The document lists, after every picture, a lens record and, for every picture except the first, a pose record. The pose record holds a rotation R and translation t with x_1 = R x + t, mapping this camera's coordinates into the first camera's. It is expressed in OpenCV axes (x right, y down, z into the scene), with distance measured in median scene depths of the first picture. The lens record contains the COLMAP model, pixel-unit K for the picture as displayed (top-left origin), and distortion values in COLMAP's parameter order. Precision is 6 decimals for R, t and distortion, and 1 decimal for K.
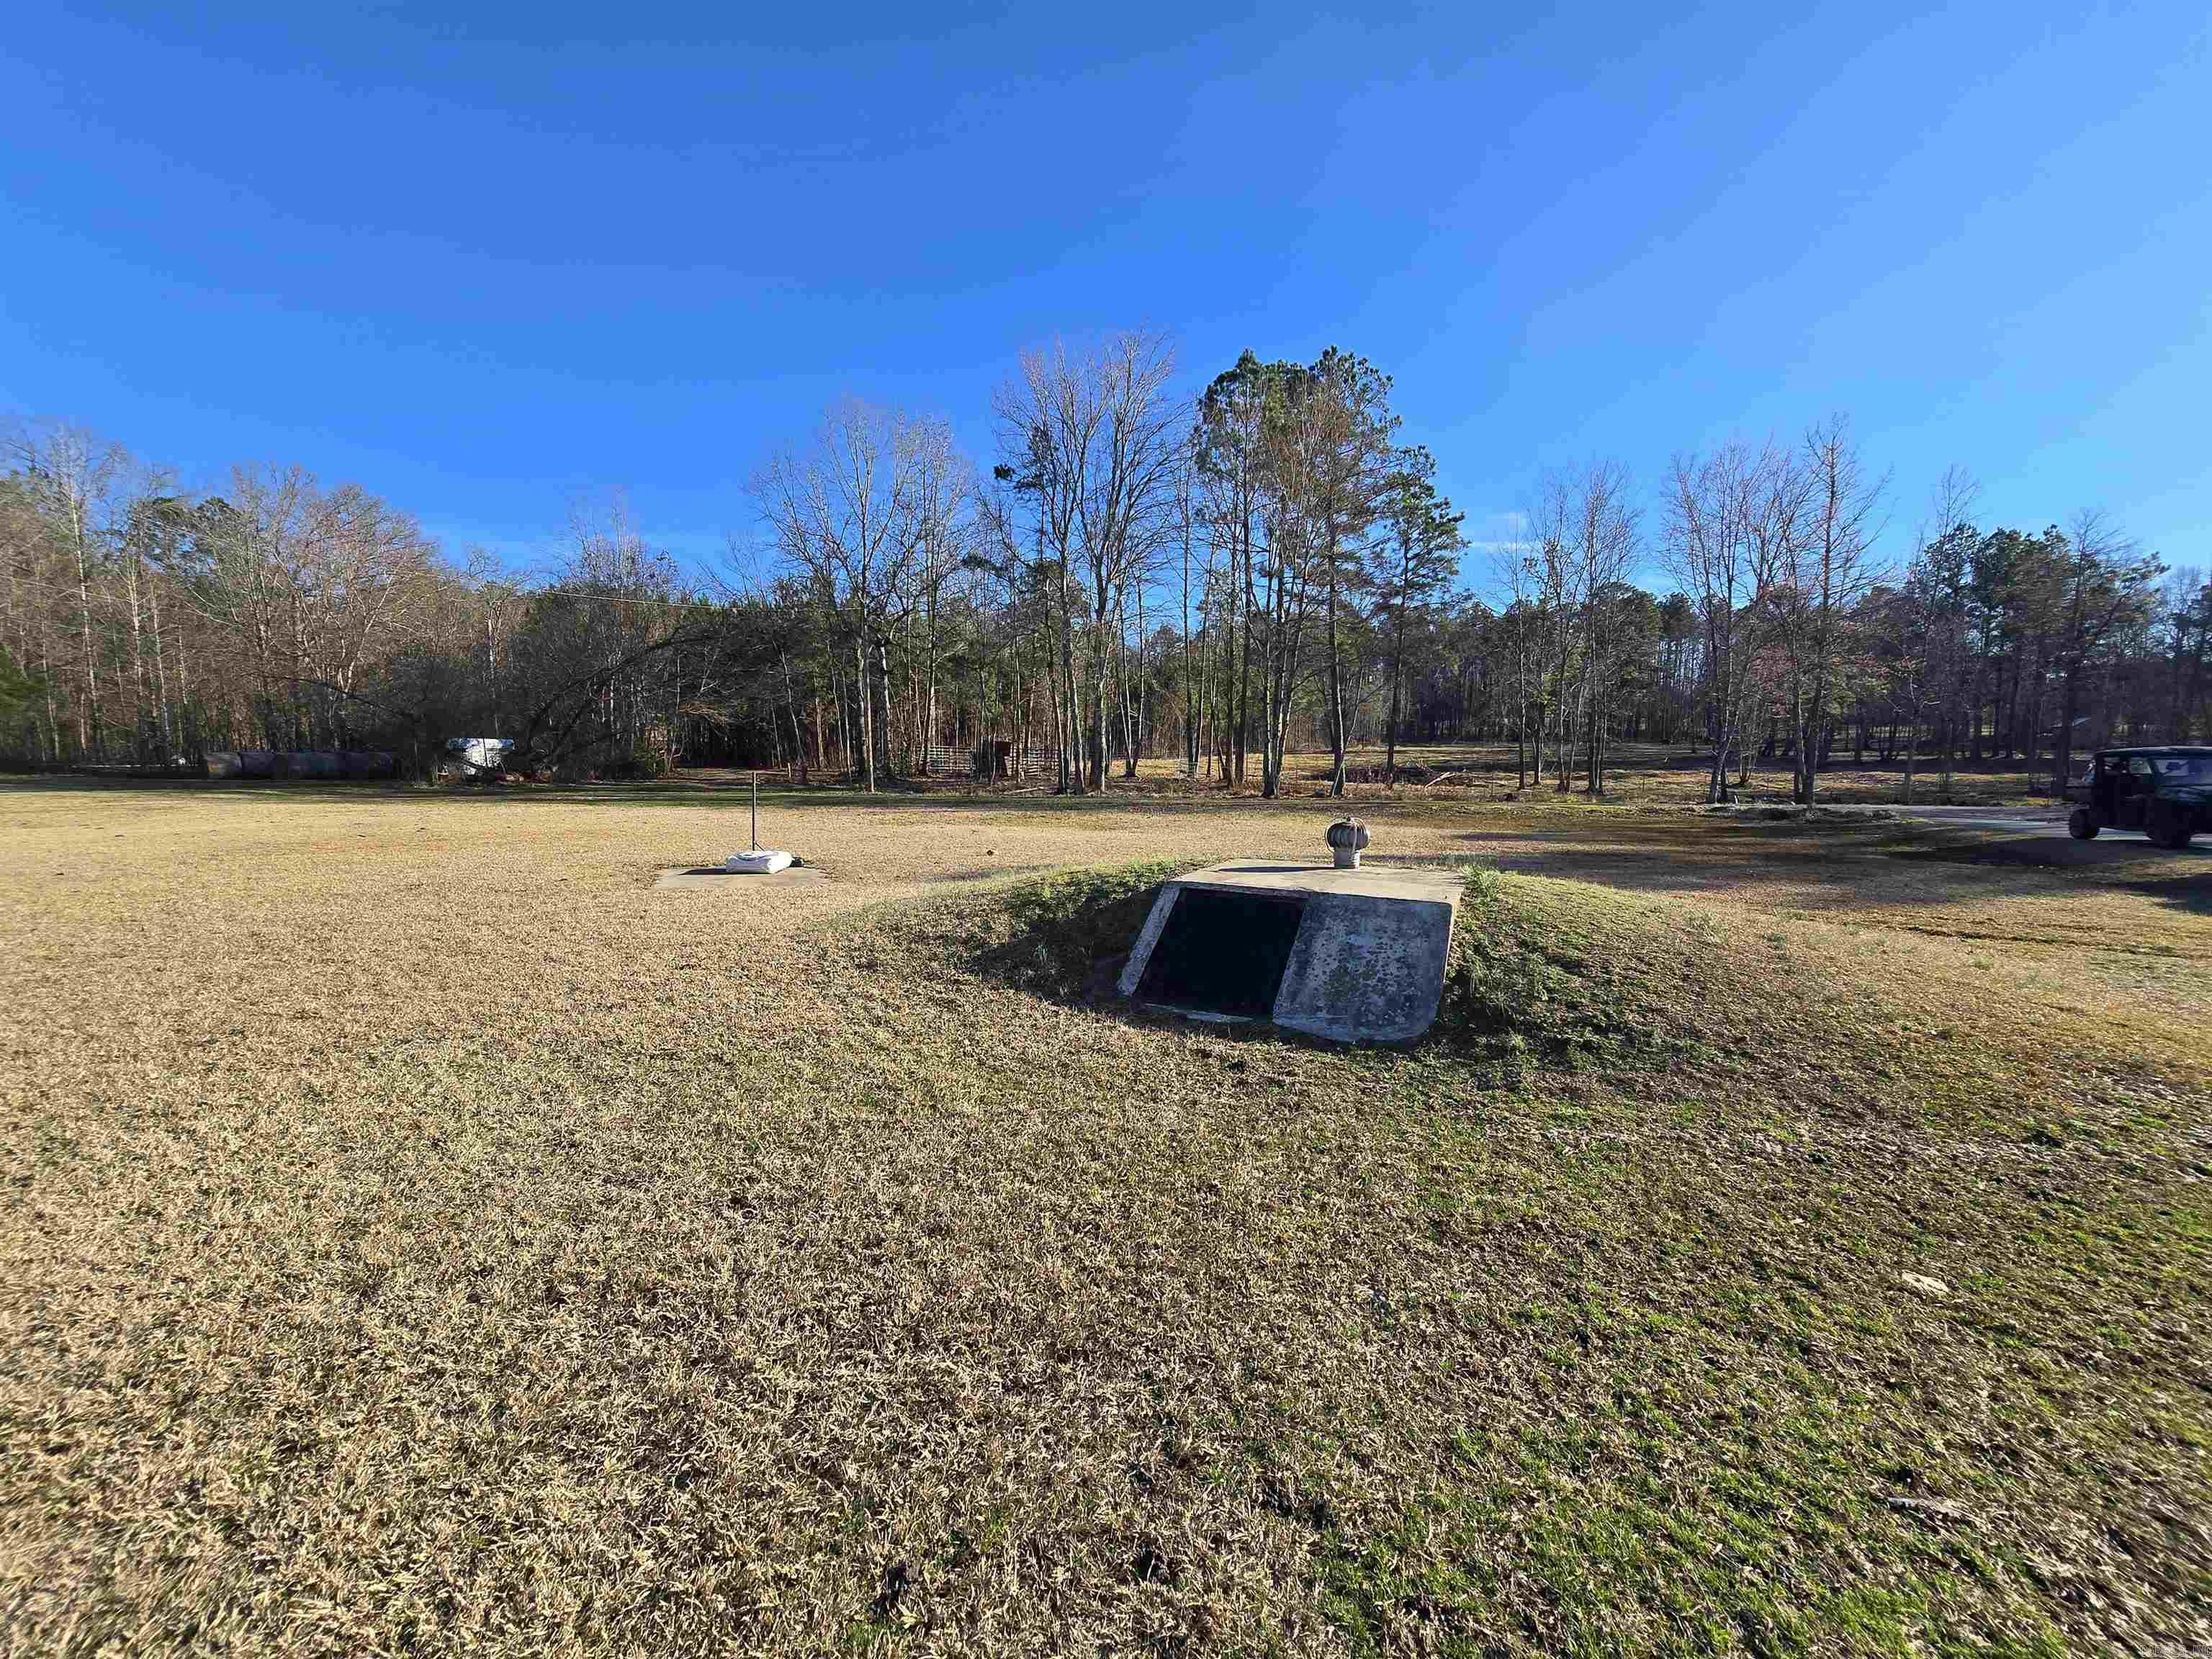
lens RADIAL K [[898.9, 0, 1098.5], [0, 898.9, 838.9], [0, 0, 1]] dist [-0.001169, -0.000143]
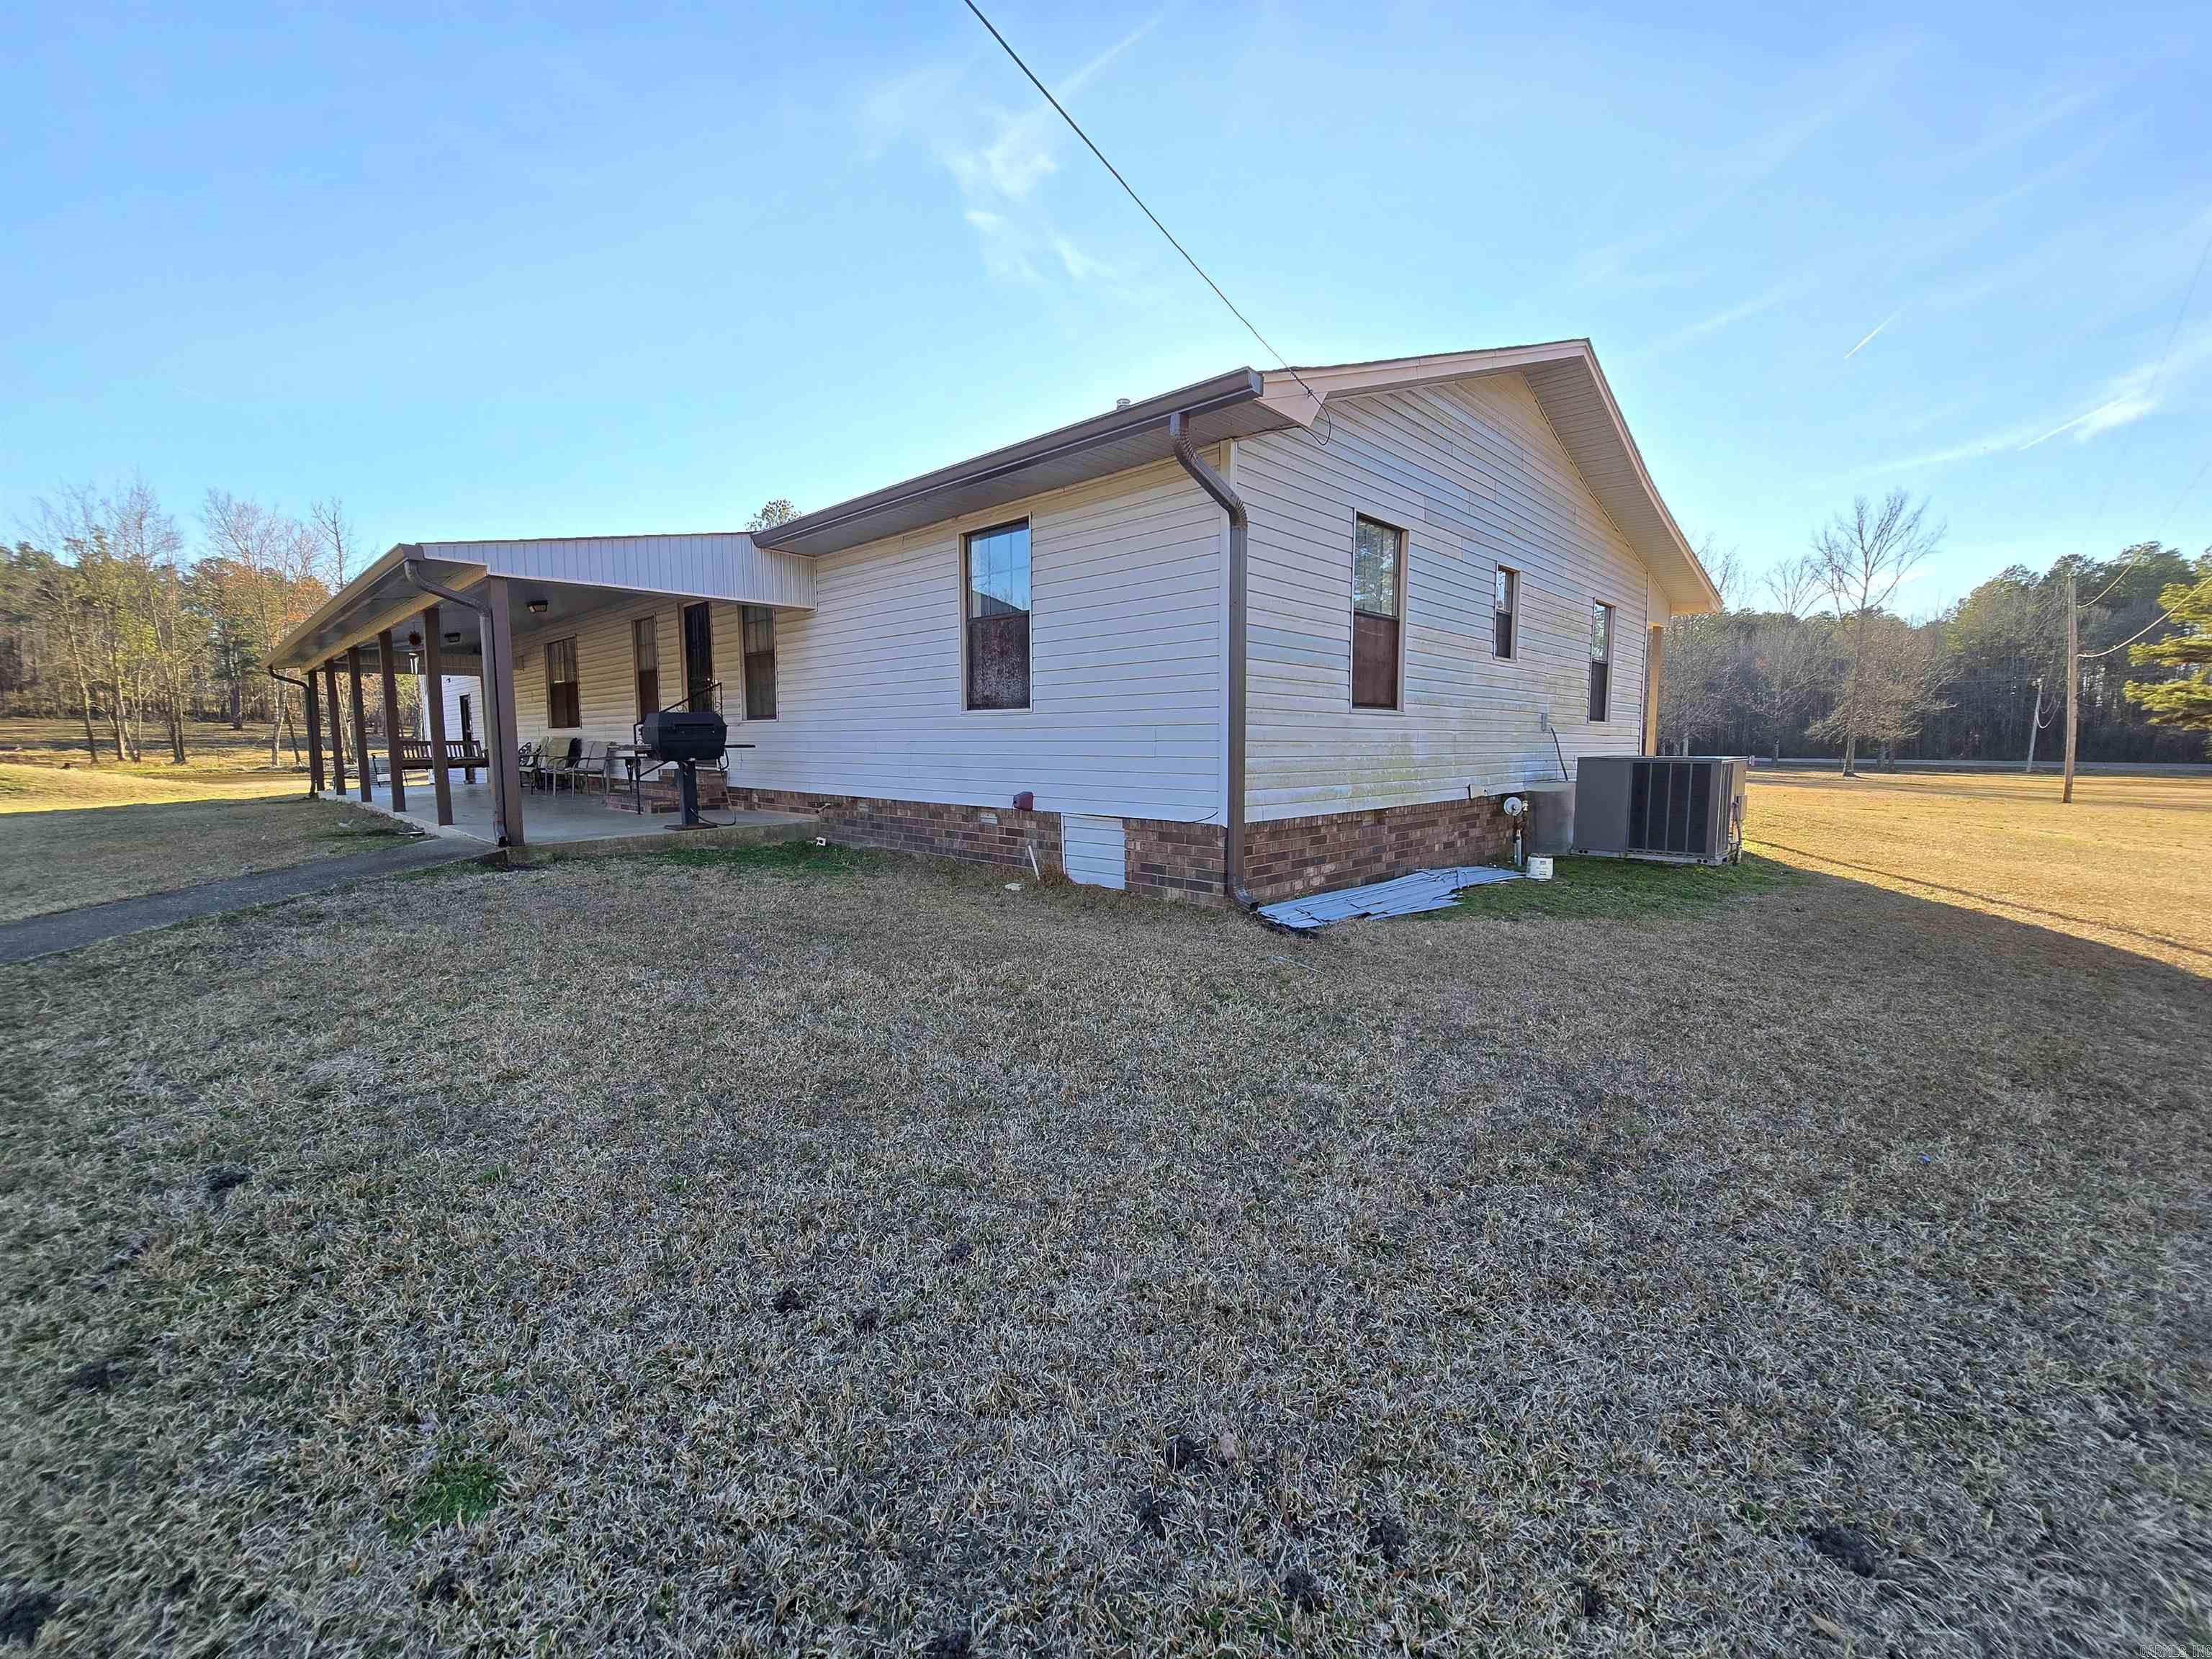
lens RADIAL K [[914.2, 0, 1095.3], [0, 914.2, 832.6], [0, 0, 1]] dist [-0.000621, 0.002924]
pose [[0.332587, -0.096829, 0.938089, -0.186351], [0.086182, 0.993673, 0.072012, 0.058062], [-0.939127, 0.056896, 0.338828, -0.541069]]
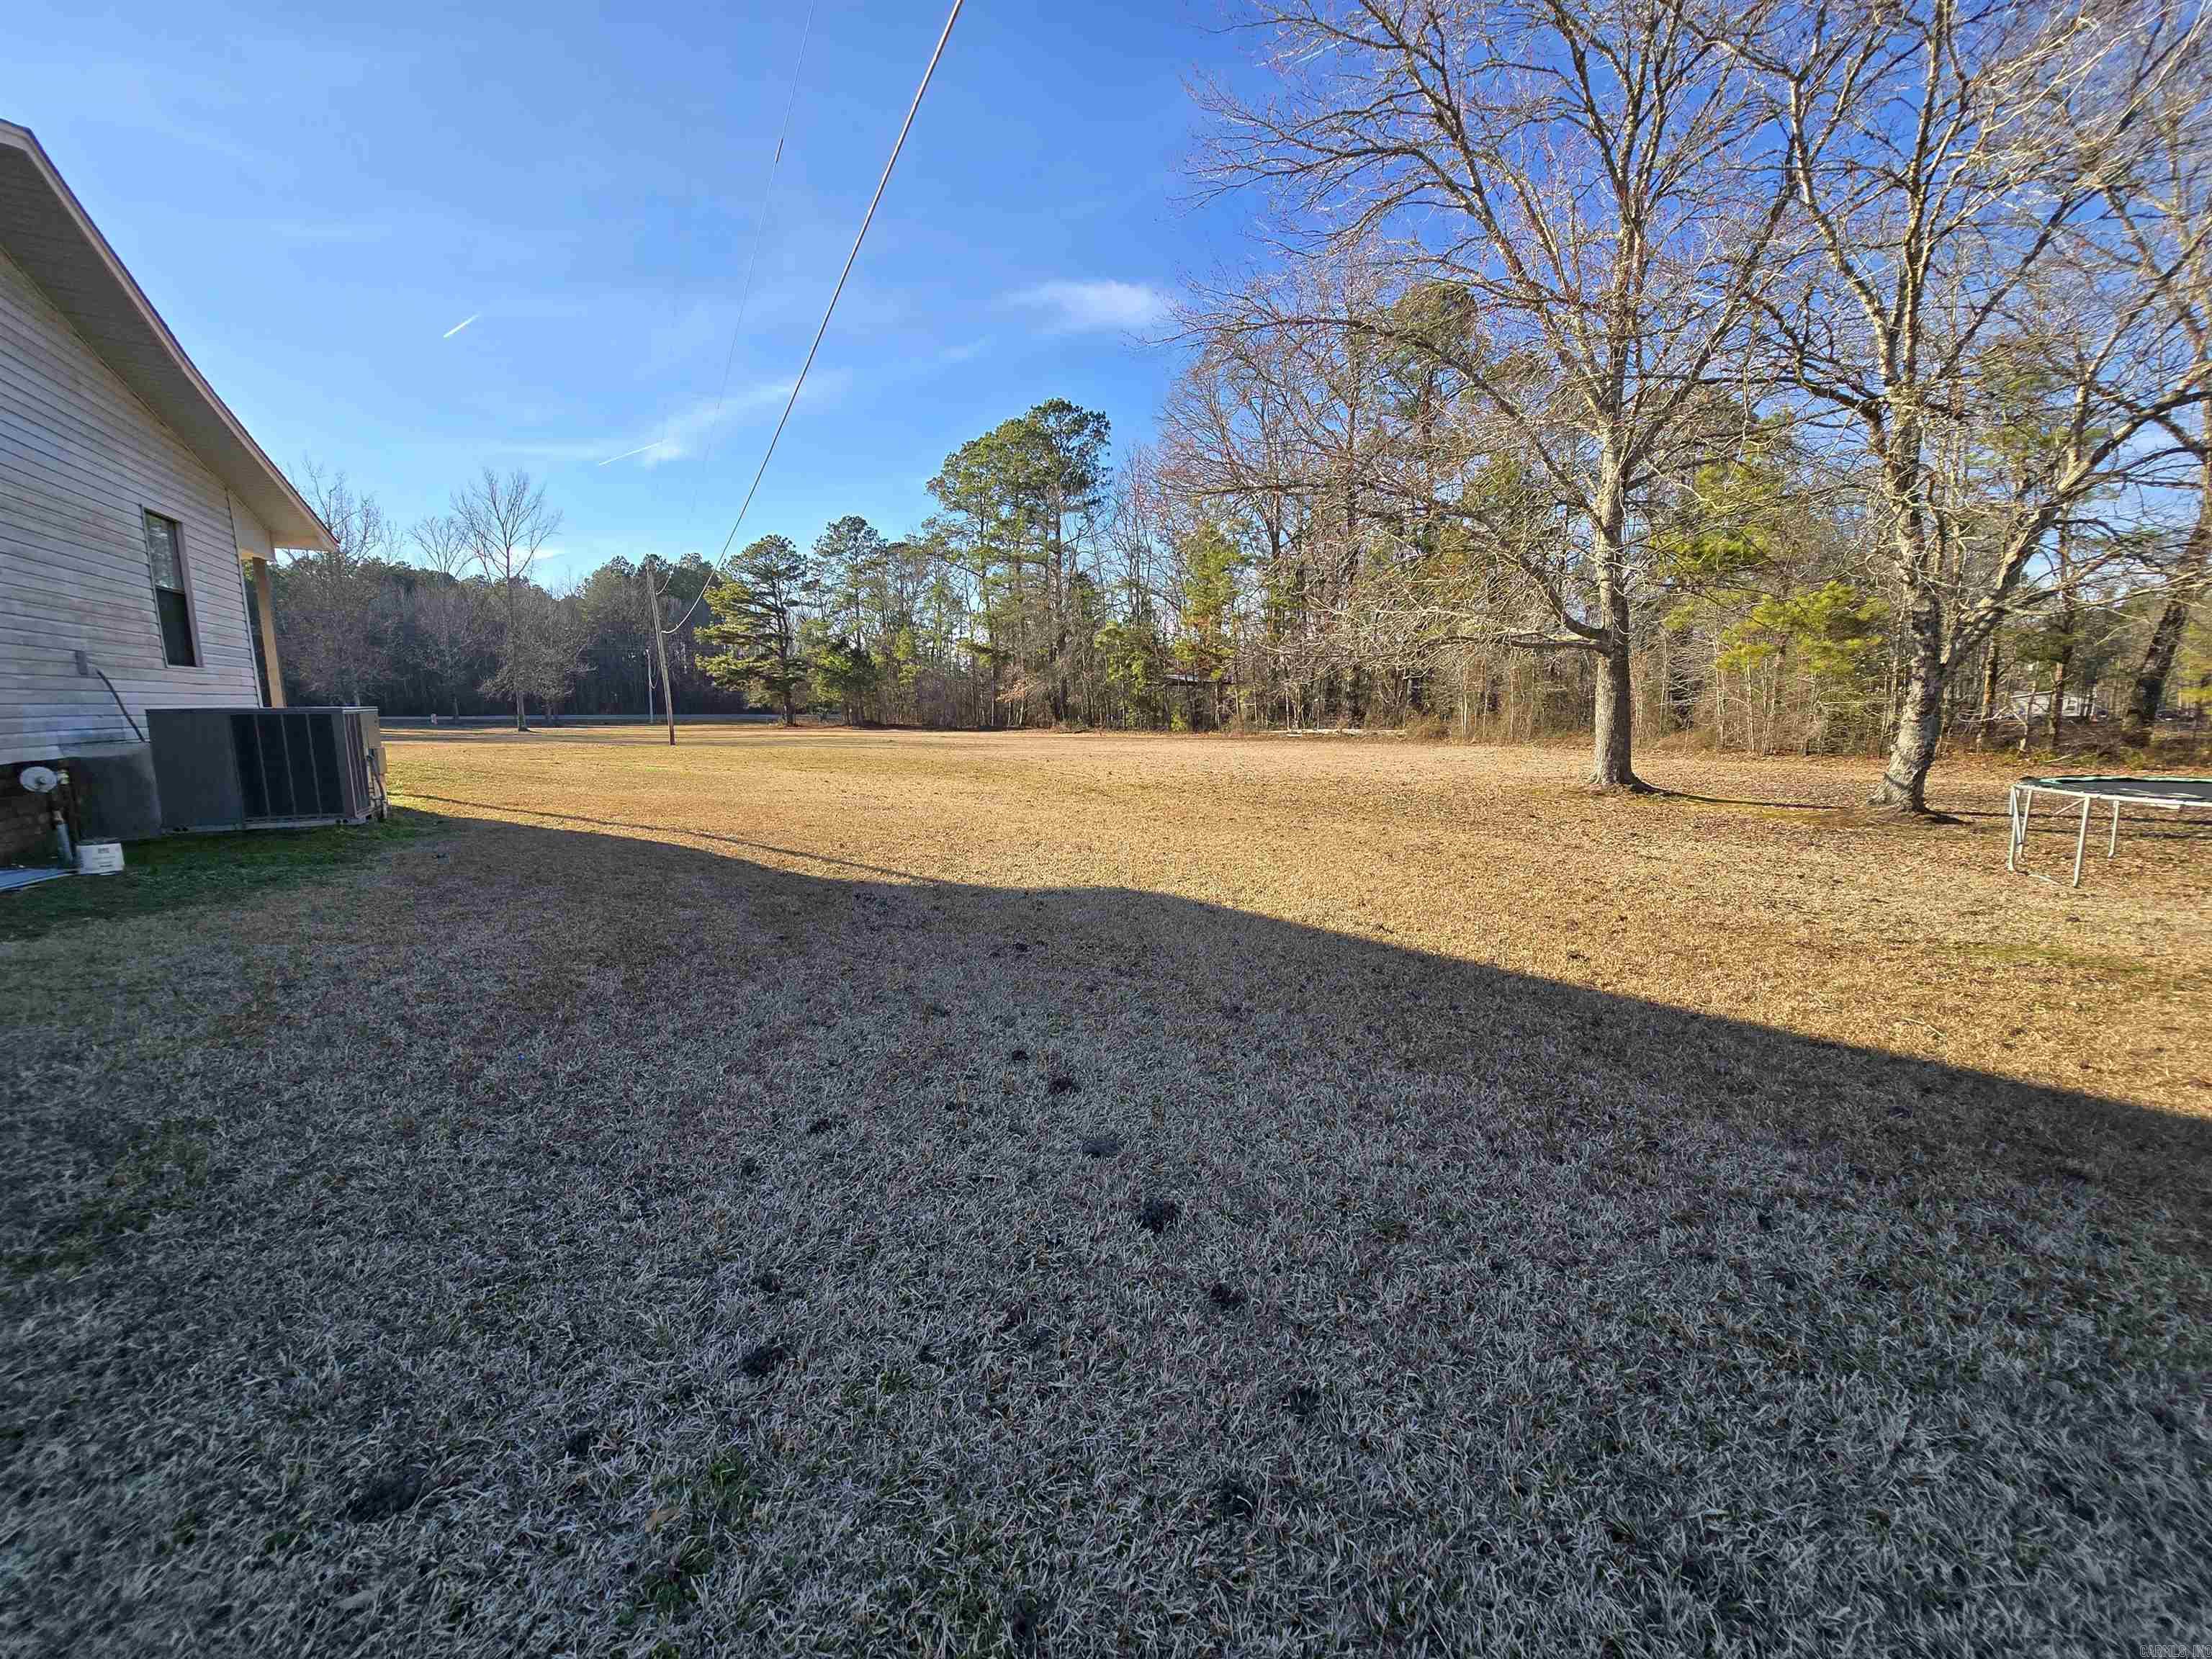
lens RADIAL K [[914.2, 0, 1095.3], [0, 914.2, 832.6], [0, 0, 1]] dist [-0.000621, 0.002924]
pose [[-0.783973, -0.090229, 0.614203, -0.184978], [0.058233, 0.974330, 0.217462, 0.061476], [-0.618058, 0.206251, -0.758594, -0.552114]]
